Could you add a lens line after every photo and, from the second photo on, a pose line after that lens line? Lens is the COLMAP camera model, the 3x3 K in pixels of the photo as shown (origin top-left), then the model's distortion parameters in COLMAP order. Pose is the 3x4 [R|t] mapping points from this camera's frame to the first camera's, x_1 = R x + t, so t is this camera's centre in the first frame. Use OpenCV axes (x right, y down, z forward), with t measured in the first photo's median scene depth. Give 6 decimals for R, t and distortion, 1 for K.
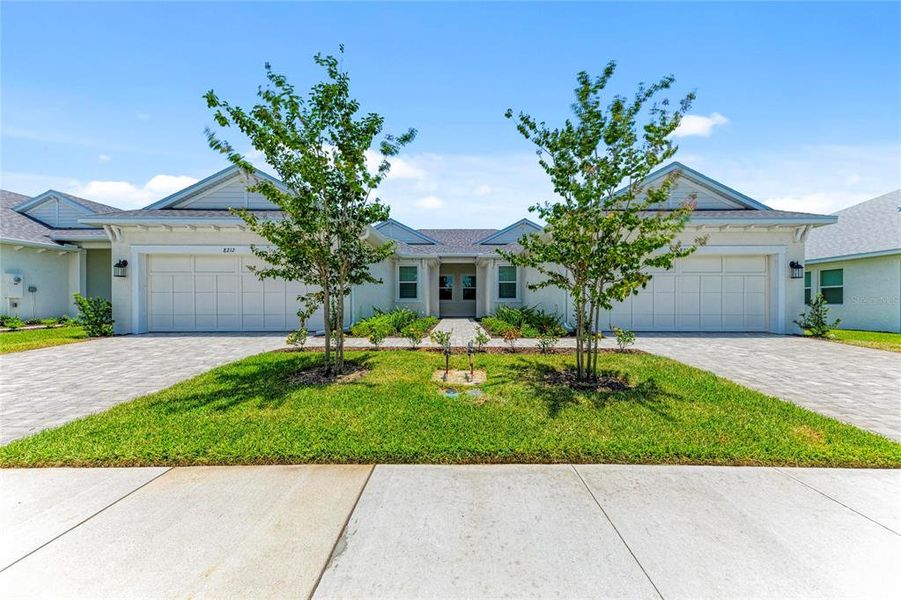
lens RADIAL K [[350.4, 0, 454.9], [0, 350.4, 299.9], [0, 0, 1]] dist [0.004026, -0.002489]
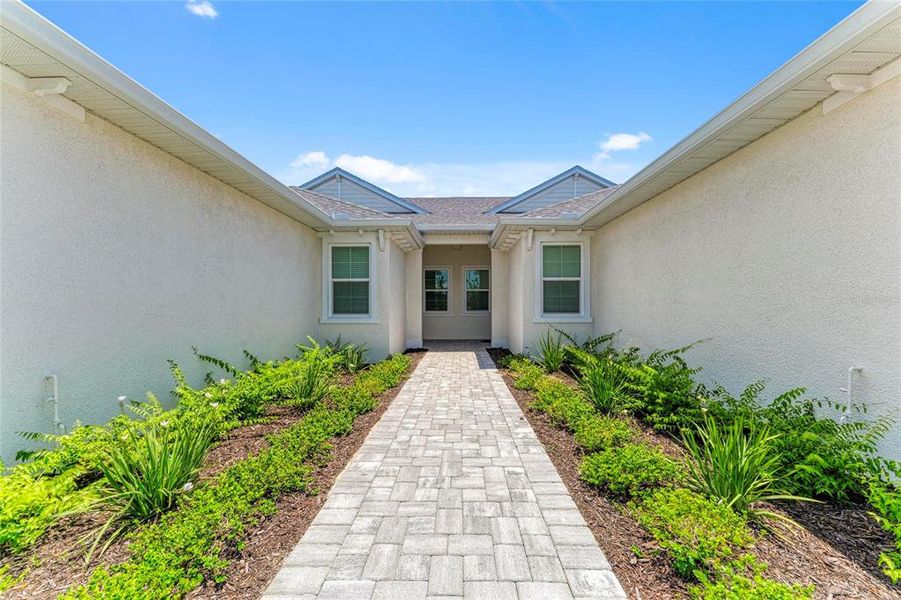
lens RADIAL K [[350.4, 0, 450.8], [0, 350.4, 300.1], [0, 0, 1]] dist [0.004026, -0.002489]
pose [[0.999809, -0.002326, -0.019401, 0.012595], [0.002387, 0.999992, 0.003102, -0.029527], [0.019393, -0.003147, 0.999807, 0.640632]]
